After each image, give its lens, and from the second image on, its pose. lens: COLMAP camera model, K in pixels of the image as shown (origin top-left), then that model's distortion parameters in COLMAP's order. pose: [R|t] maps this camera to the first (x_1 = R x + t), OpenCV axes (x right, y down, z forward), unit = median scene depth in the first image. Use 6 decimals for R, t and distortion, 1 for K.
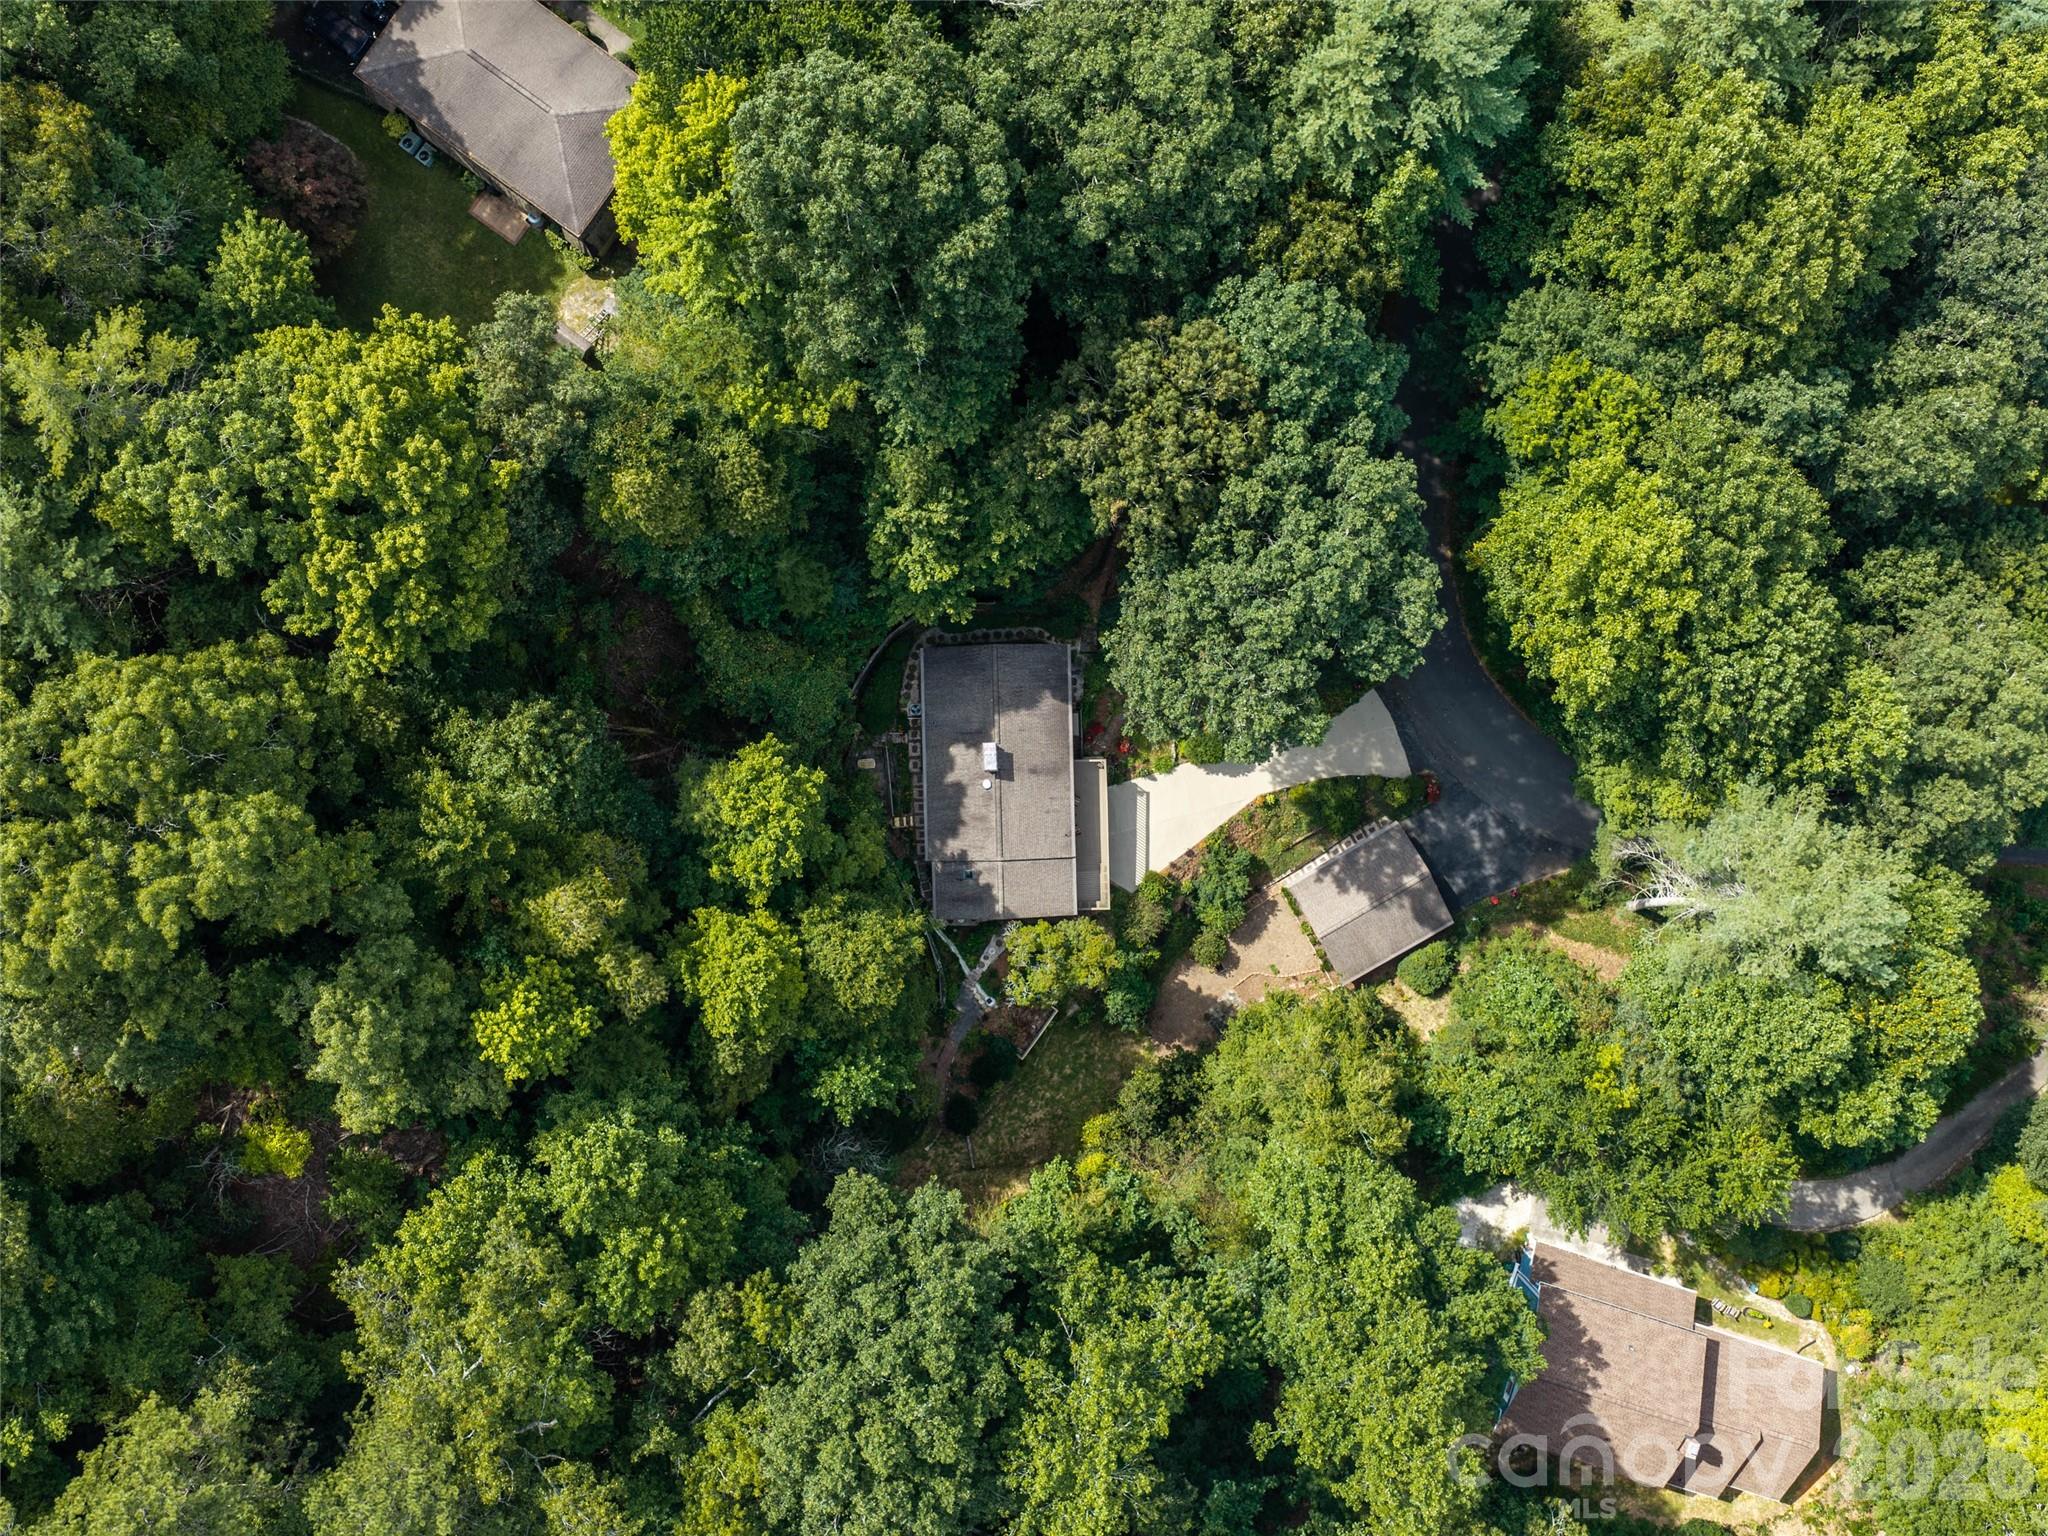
lens RADIAL K [[1900.7, 0, 1019.1], [0, 1900.7, 782.8], [0, 0, 1]] dist [0.012606, 0.000000]
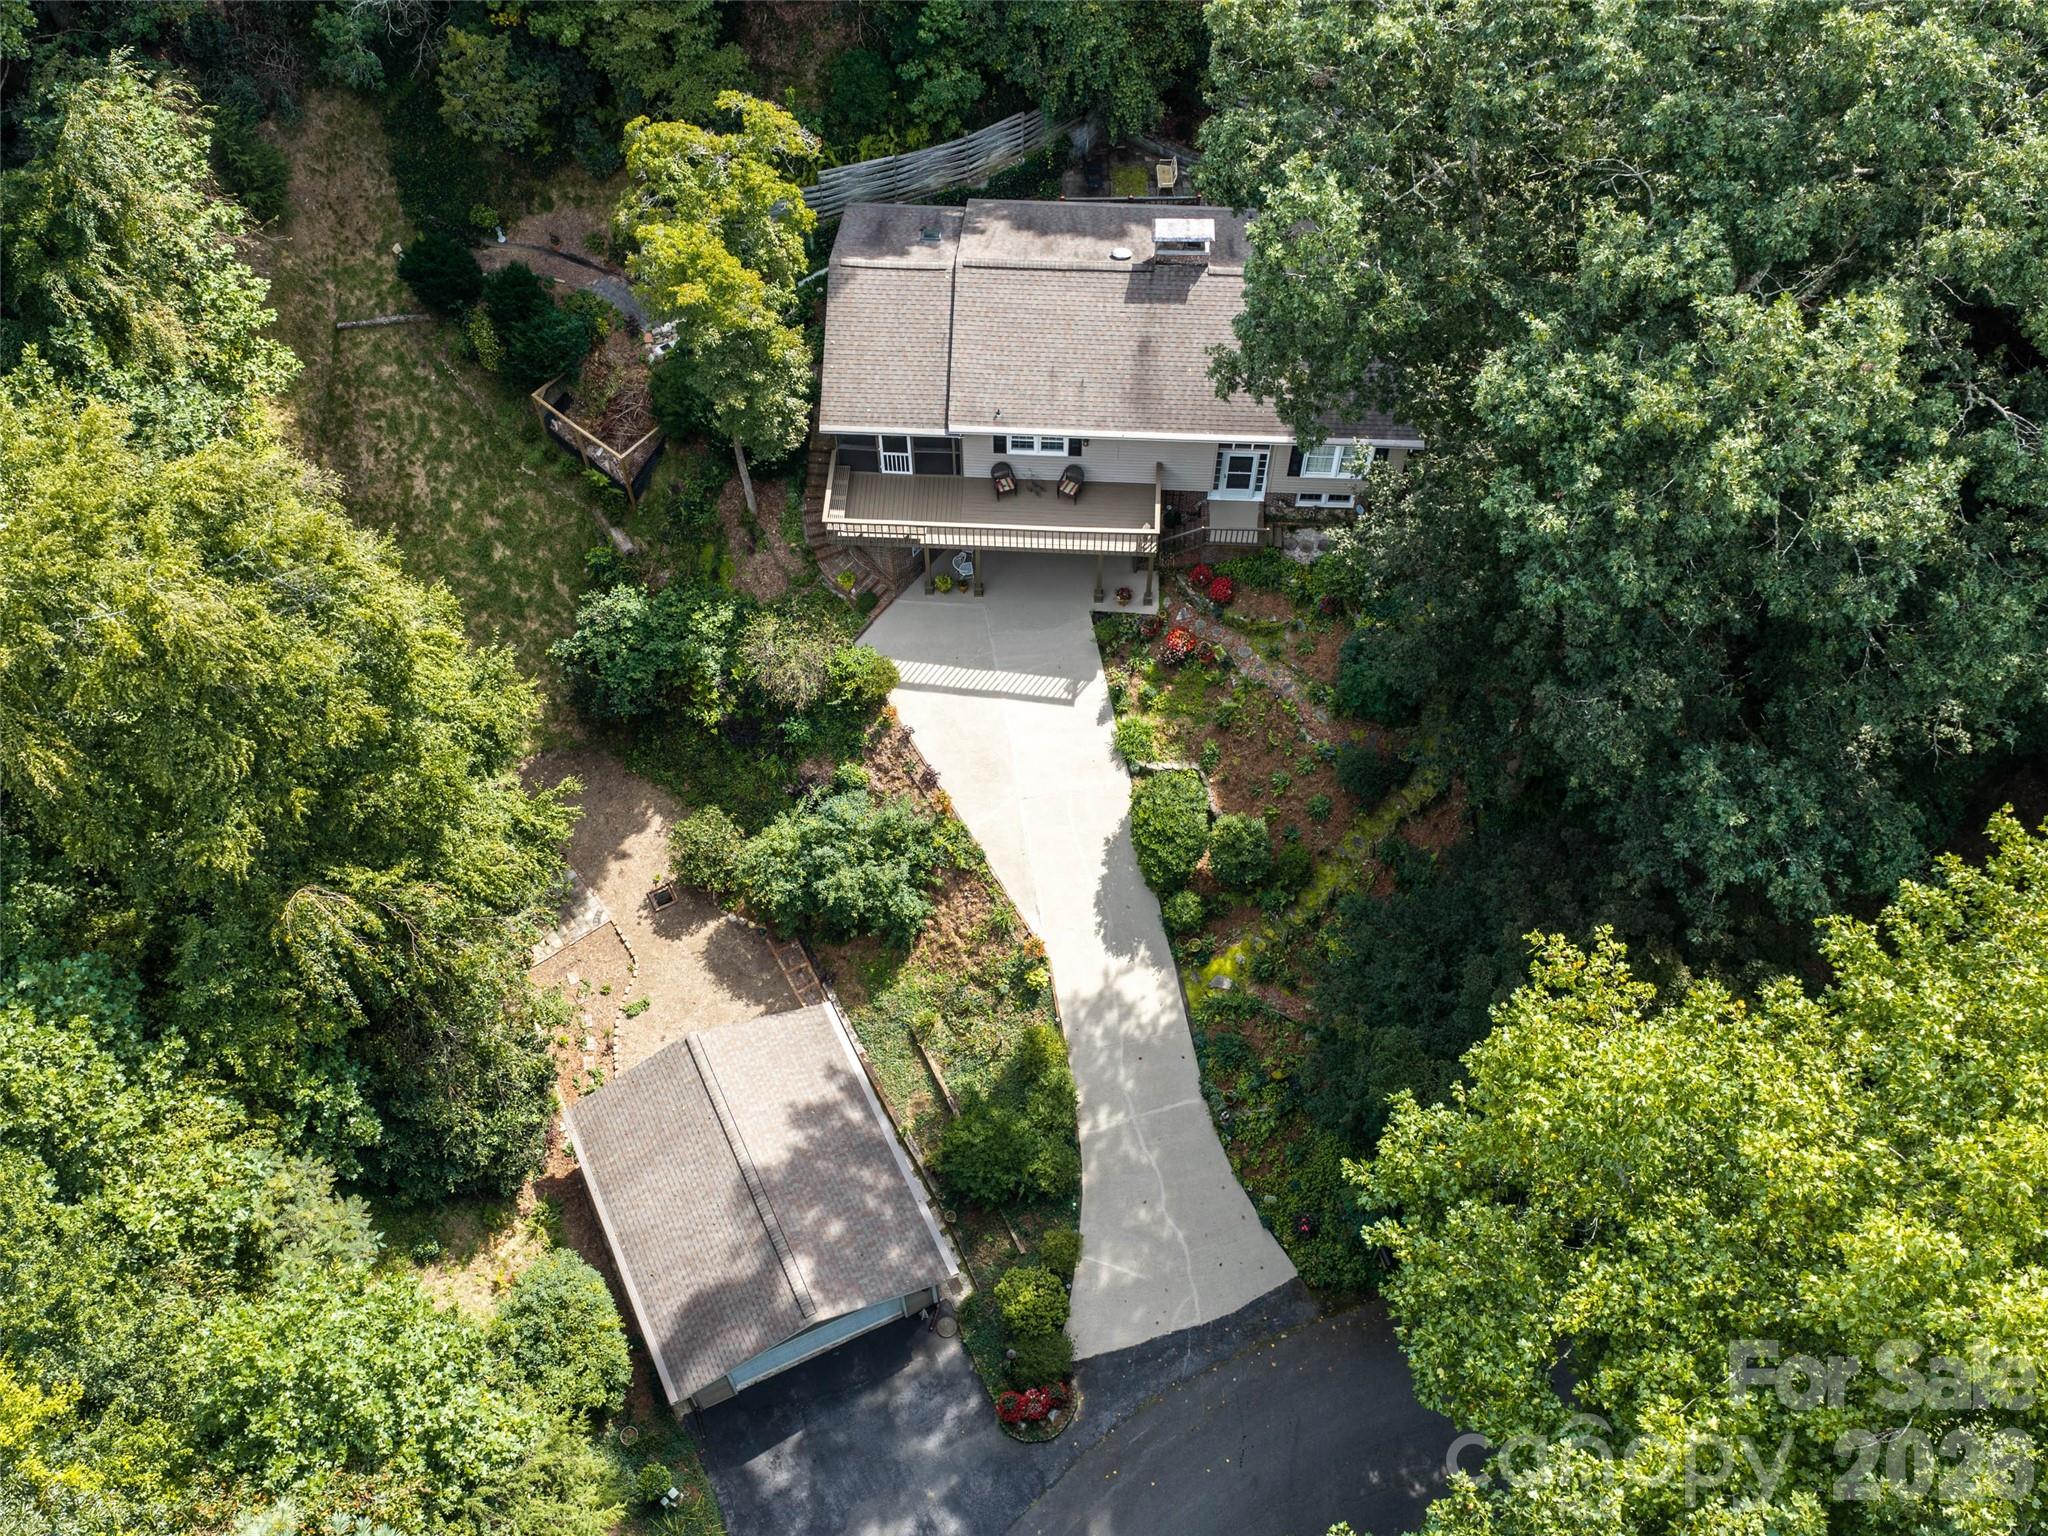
lens RADIAL K [[1900.7, 0, 1037.5], [0, 1900.7, 775.4], [0, 0, 1]] dist [0.012606, 0.000000]
pose [[-0.068472, 0.854545, -0.514845, 0.332751], [-0.997533, -0.066642, 0.022054, 0.002609], [-0.015464, 0.515085, 0.857000, 0.663604]]
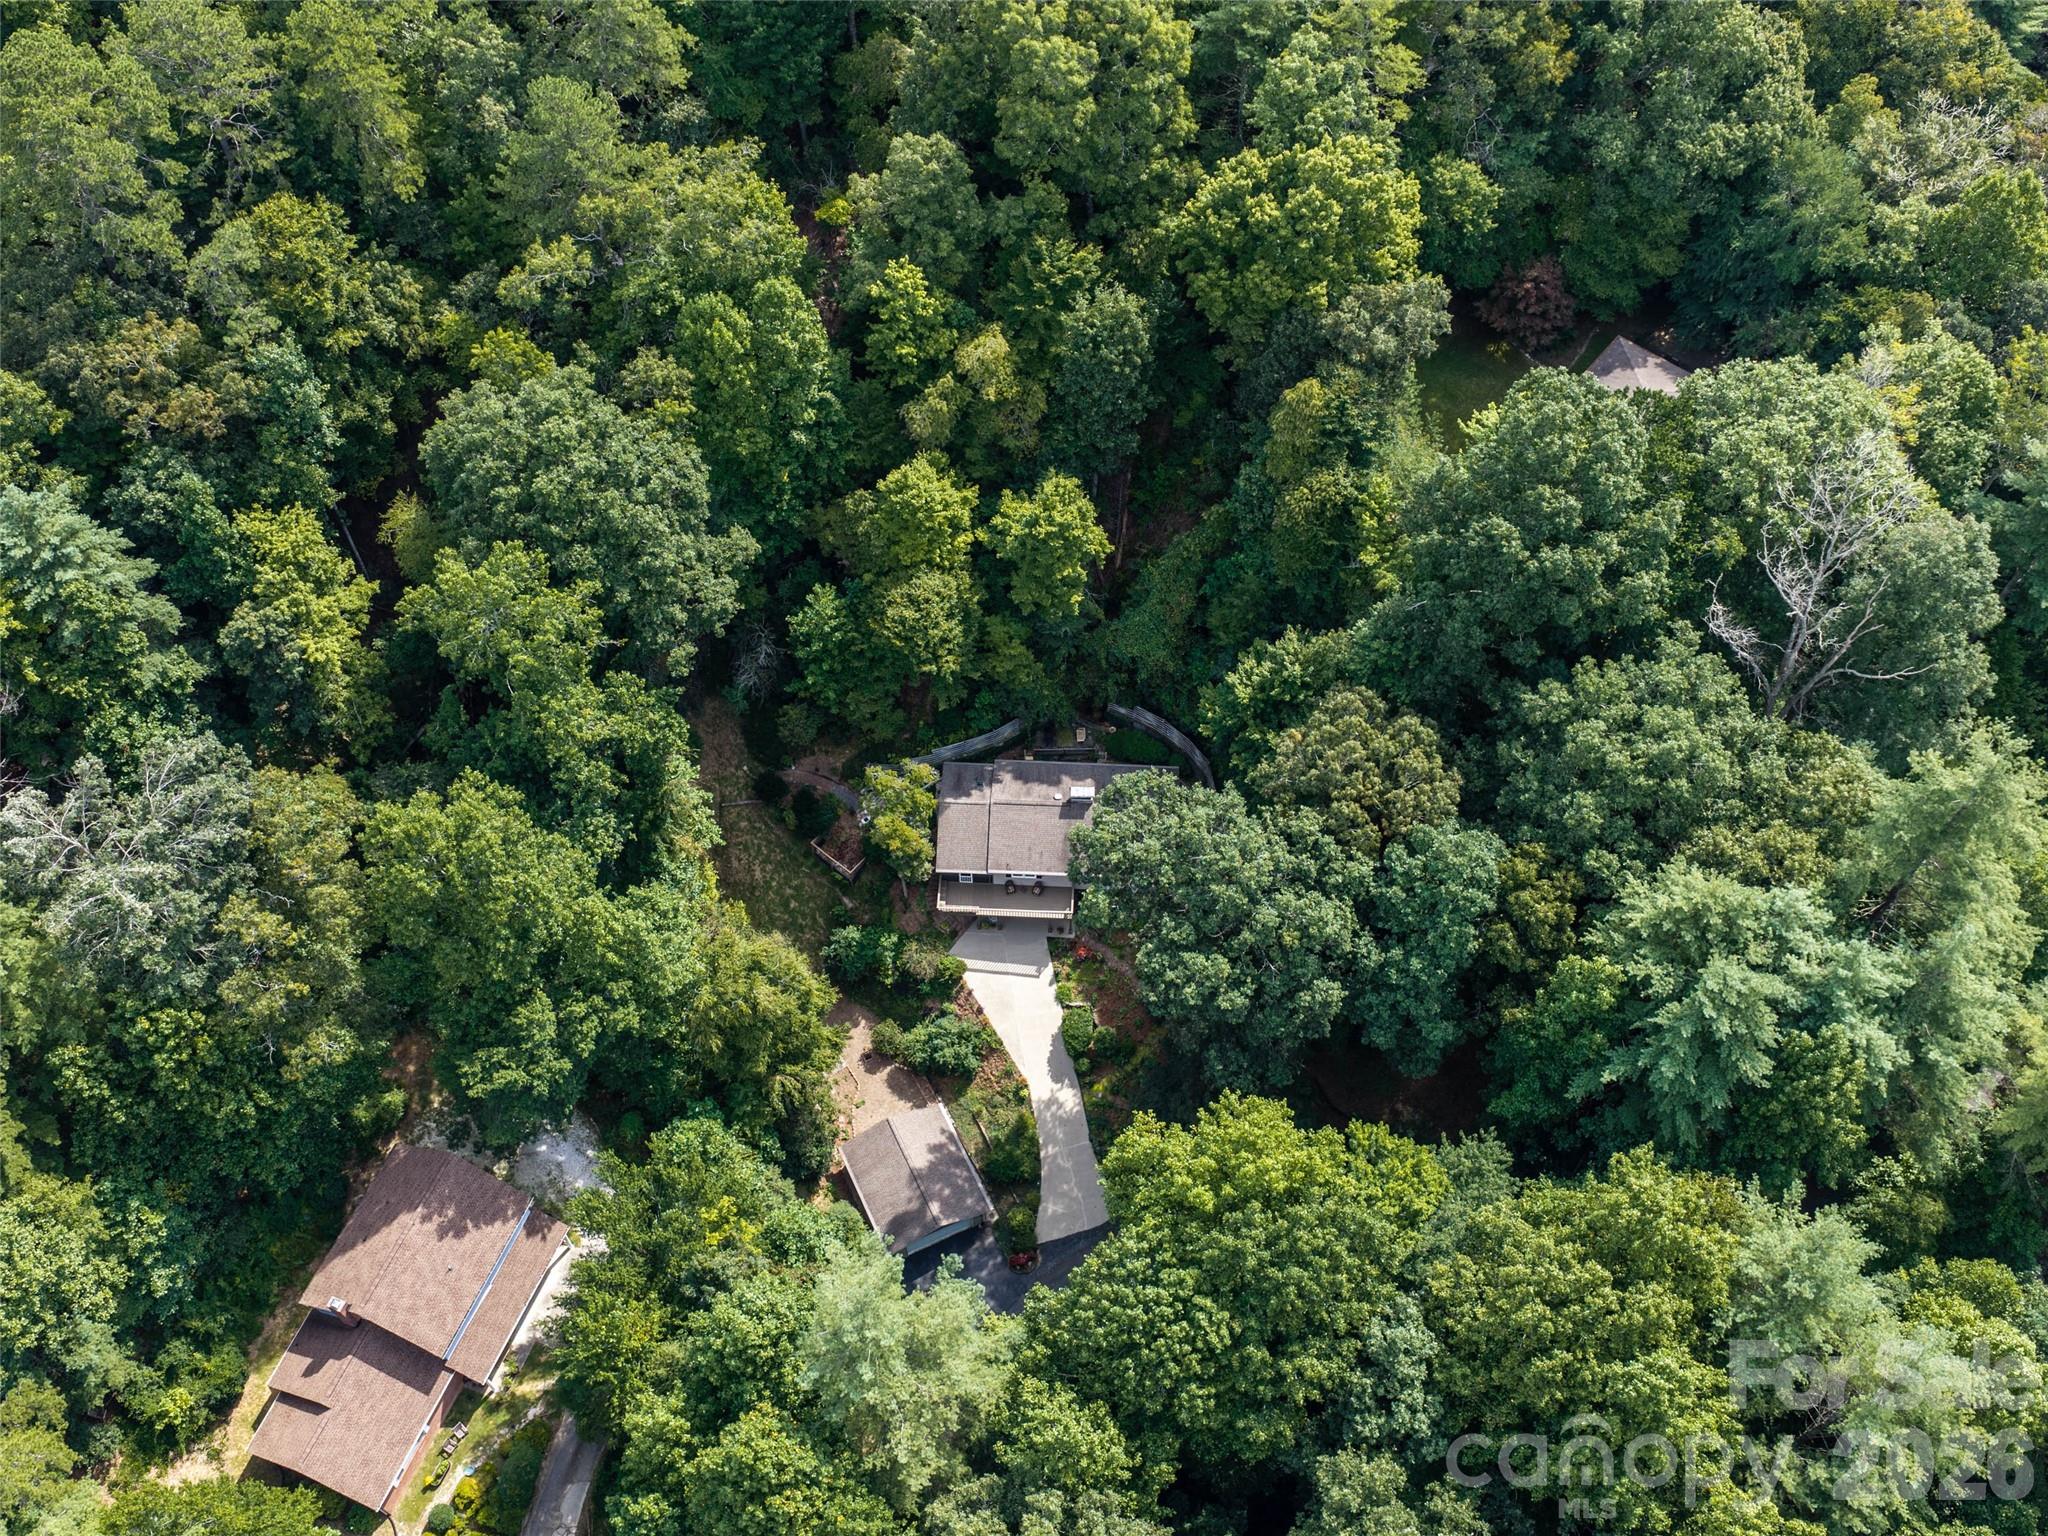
lens RADIAL K [[1900.7, 0, 1033.0], [0, 1900.7, 775.5], [0, 0, 1]] dist [0.012606, 0.000000]
pose [[-0.069589, 0.852045, -0.518823, 0.565119], [-0.997533, -0.064263, 0.028261, -0.015716], [-0.009261, 0.519510, 0.854414, 0.015407]]
